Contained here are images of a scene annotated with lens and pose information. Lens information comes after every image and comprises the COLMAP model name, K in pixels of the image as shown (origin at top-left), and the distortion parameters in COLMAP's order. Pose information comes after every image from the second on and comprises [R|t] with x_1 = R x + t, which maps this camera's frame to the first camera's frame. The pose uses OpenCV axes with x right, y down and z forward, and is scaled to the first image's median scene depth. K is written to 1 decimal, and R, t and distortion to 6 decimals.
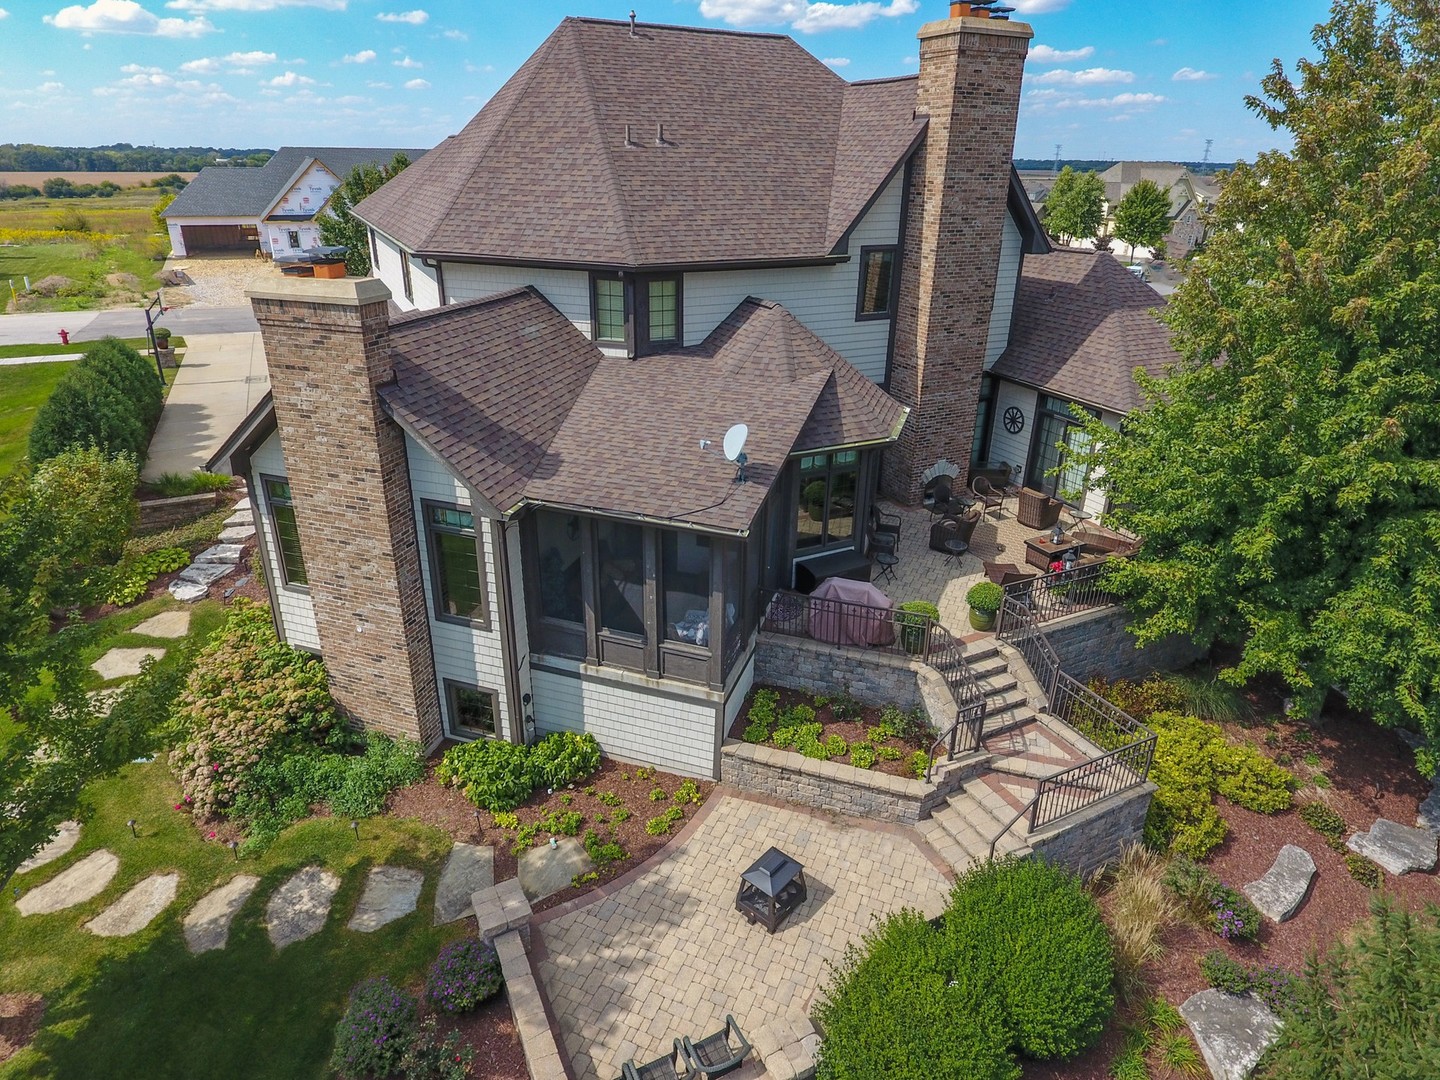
lens RADIAL K [[840.0, 0, 721.1], [0, 840.0, 534.4], [0, 0, 1]] dist [-0.000071, -0.000881]
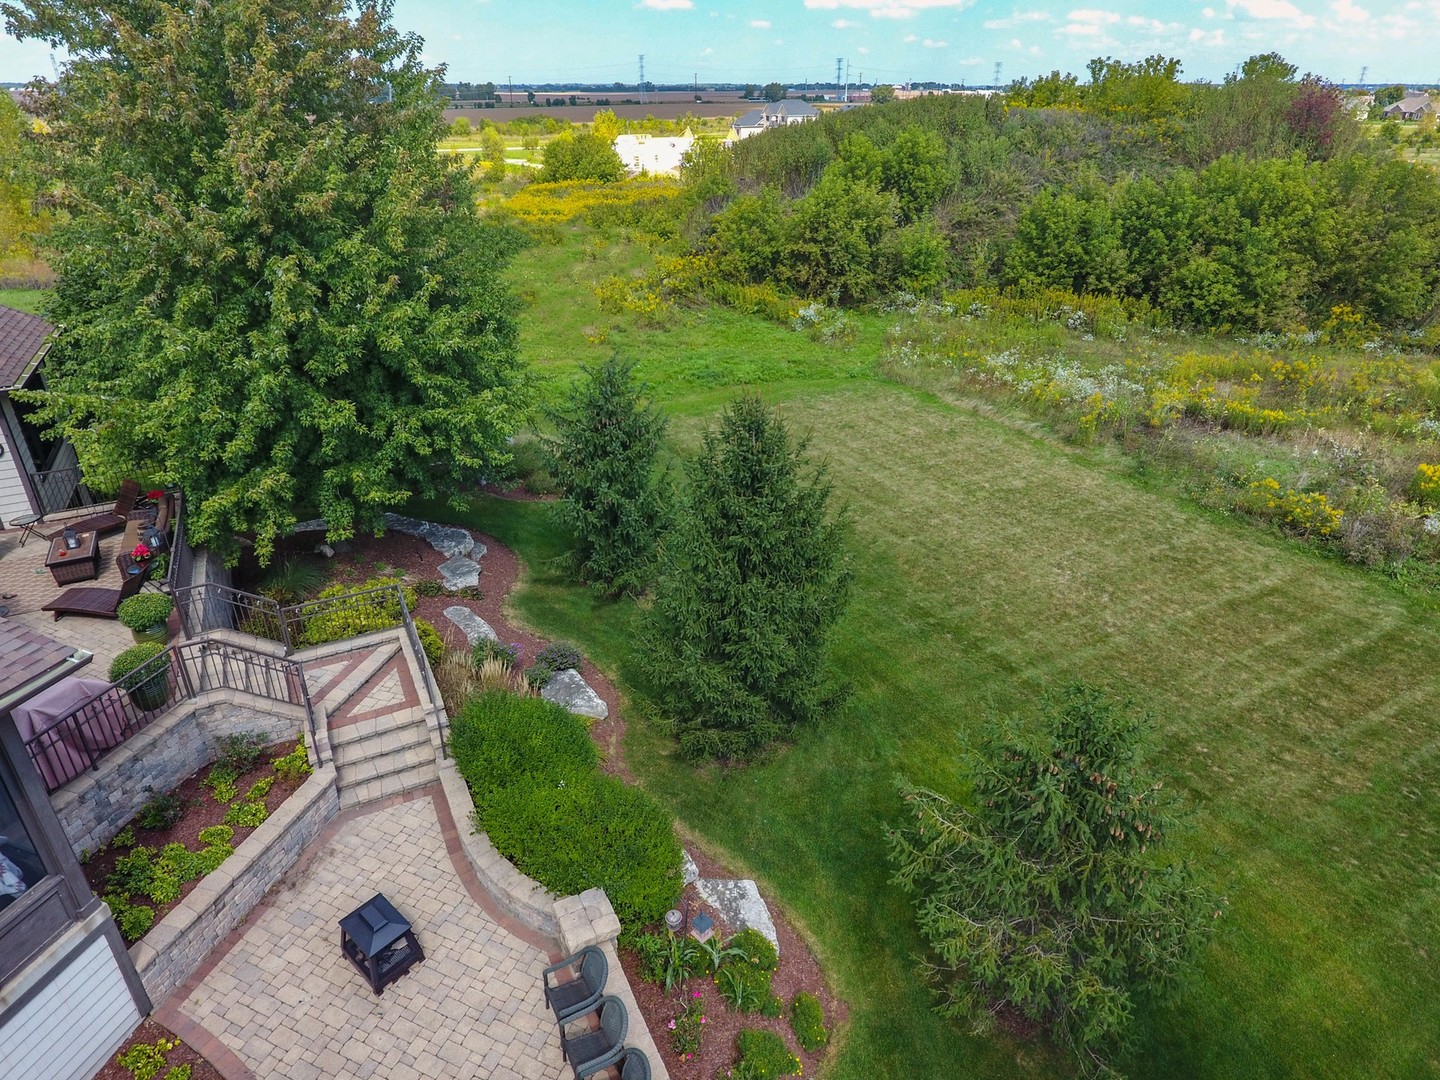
lens RADIAL K [[864.3, 0, 720.0], [0, 864.3, 540.0], [0, 0, 1]] dist [-0.001772, -0.000372]
pose [[-0.011029, -0.486782, 0.873454, -0.464735], [0.405900, 0.796125, 0.448810, -0.154403], [-0.913851, 0.359484, 0.188804, 0.306358]]
